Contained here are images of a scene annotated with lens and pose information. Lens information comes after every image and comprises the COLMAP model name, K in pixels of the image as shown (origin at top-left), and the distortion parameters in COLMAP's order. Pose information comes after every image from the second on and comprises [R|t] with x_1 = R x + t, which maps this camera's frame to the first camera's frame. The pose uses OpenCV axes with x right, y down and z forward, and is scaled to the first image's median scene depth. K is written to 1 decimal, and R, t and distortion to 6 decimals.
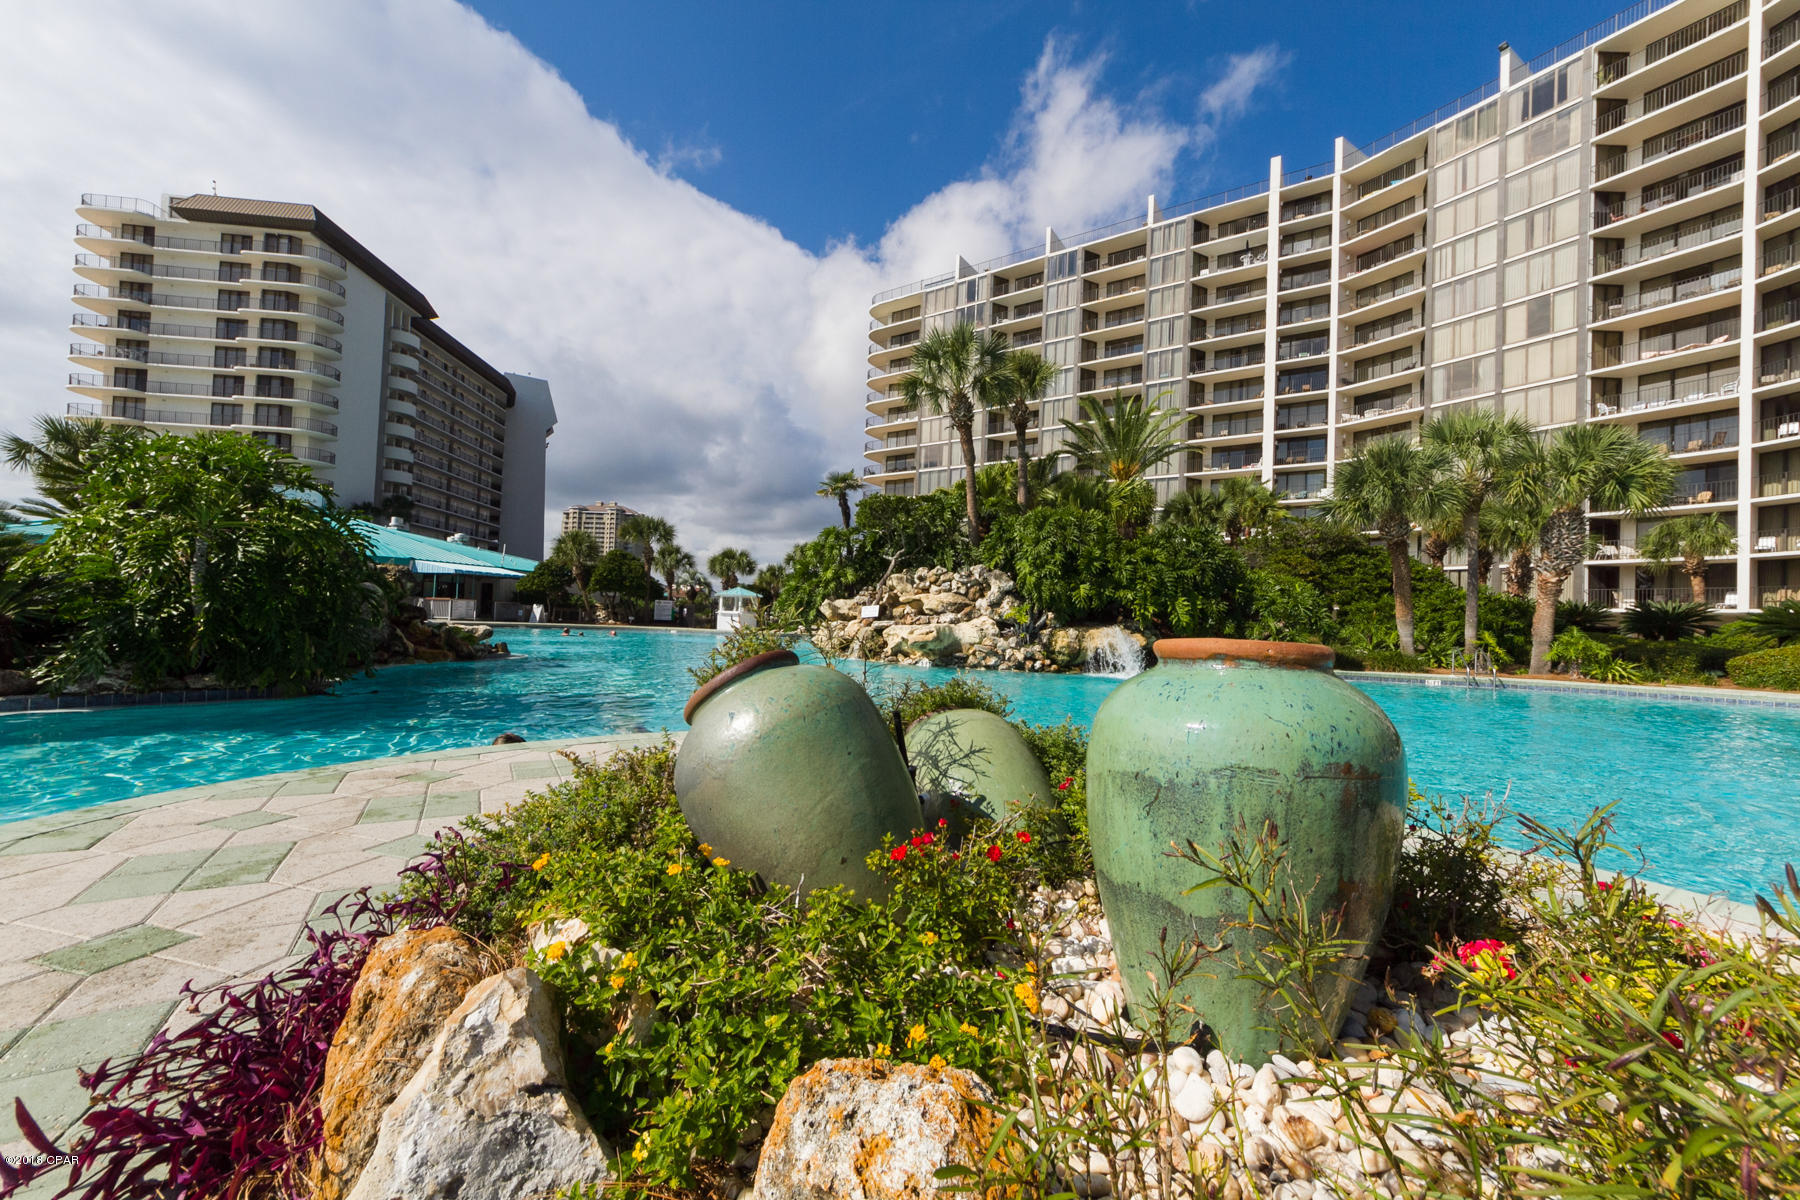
lens RADIAL K [[689.5, 0, 914.6], [0, 689.5, 598.1], [0, 0, 1]] dist [0.015869, -0.000021]
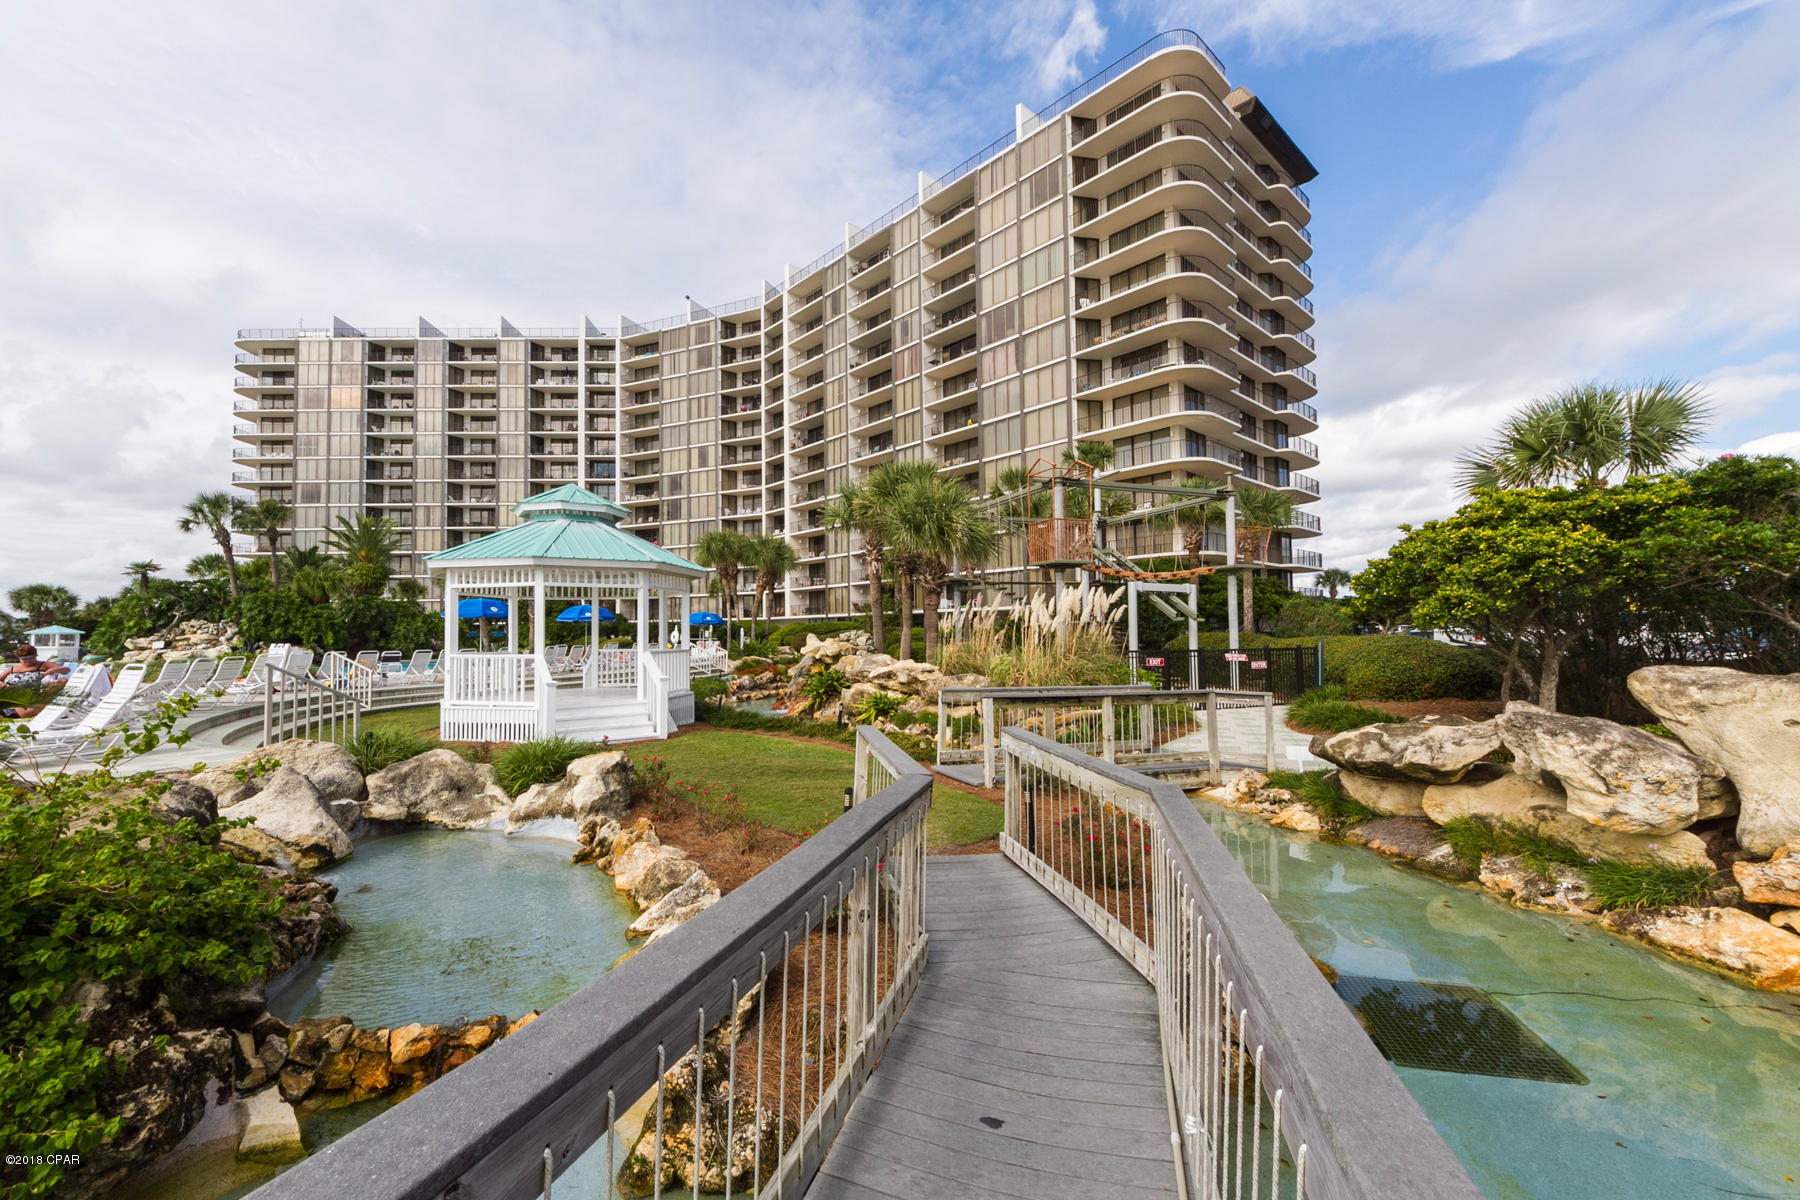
lens RADIAL K [[678.7, 0, 850.9], [0, 678.7, 621.9], [0, 0, 1]] dist [-0.001900, -0.000340]
pose [[0.818361, -0.039577, 0.573340, 0.366043], [0.025435, 0.999143, 0.032665, -0.047493], [-0.574142, -0.012149, 0.818666, -1.359709]]
